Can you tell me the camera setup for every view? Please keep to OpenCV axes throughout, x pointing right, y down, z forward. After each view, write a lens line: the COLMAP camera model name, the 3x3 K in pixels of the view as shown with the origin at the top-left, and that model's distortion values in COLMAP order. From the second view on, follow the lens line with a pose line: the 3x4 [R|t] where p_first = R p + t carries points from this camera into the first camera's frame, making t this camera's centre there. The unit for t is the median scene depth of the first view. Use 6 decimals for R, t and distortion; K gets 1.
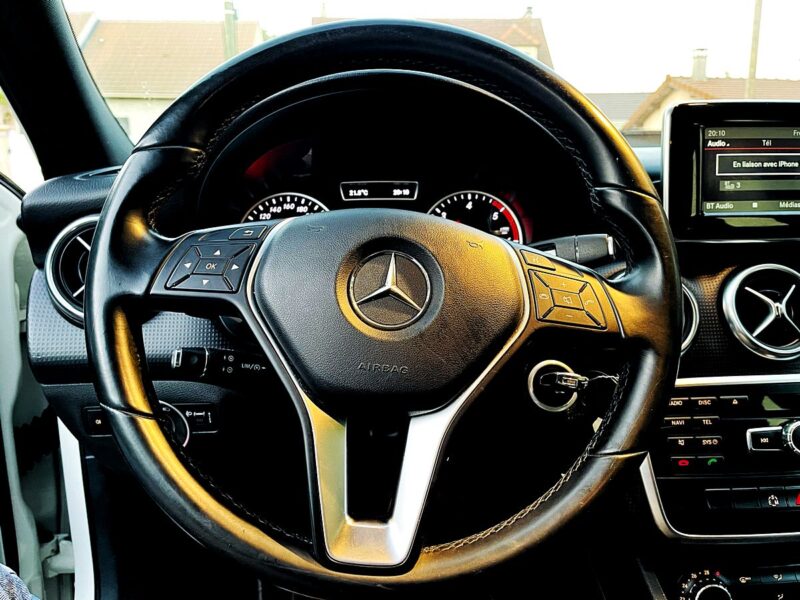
lens RADIAL K [[615.6, 0, 399.1], [0, 615.6, 293.1], [0, 0, 1]] dist [-0.007189, -0.036021]
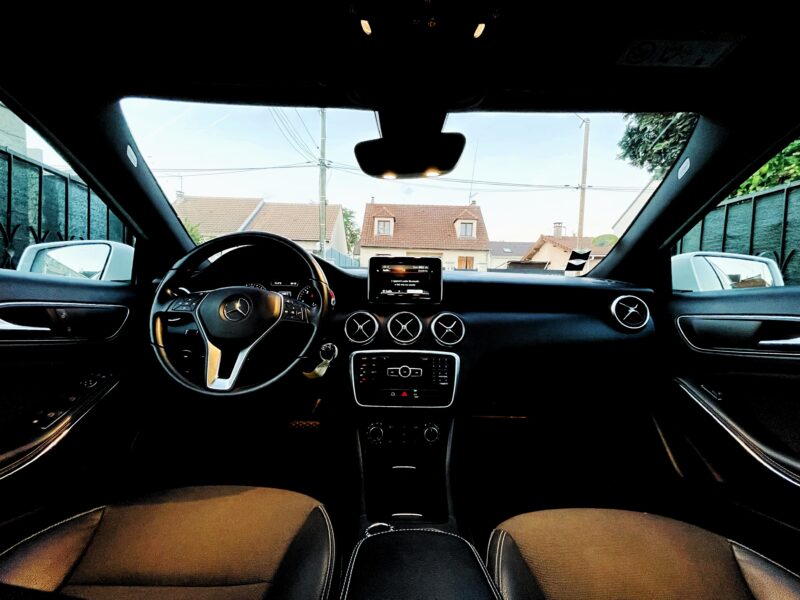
lens RADIAL K [[321.6, 0, 401.5], [0, 321.6, 306.1], [0, 0, 1]] dist [-0.000357, 0.000146]
pose [[0.999240, 0.021884, -0.032253, 0.677532], [-0.025444, 0.993100, -0.114473, 0.103987], [0.029526, 0.115207, 0.992903, -0.528861]]
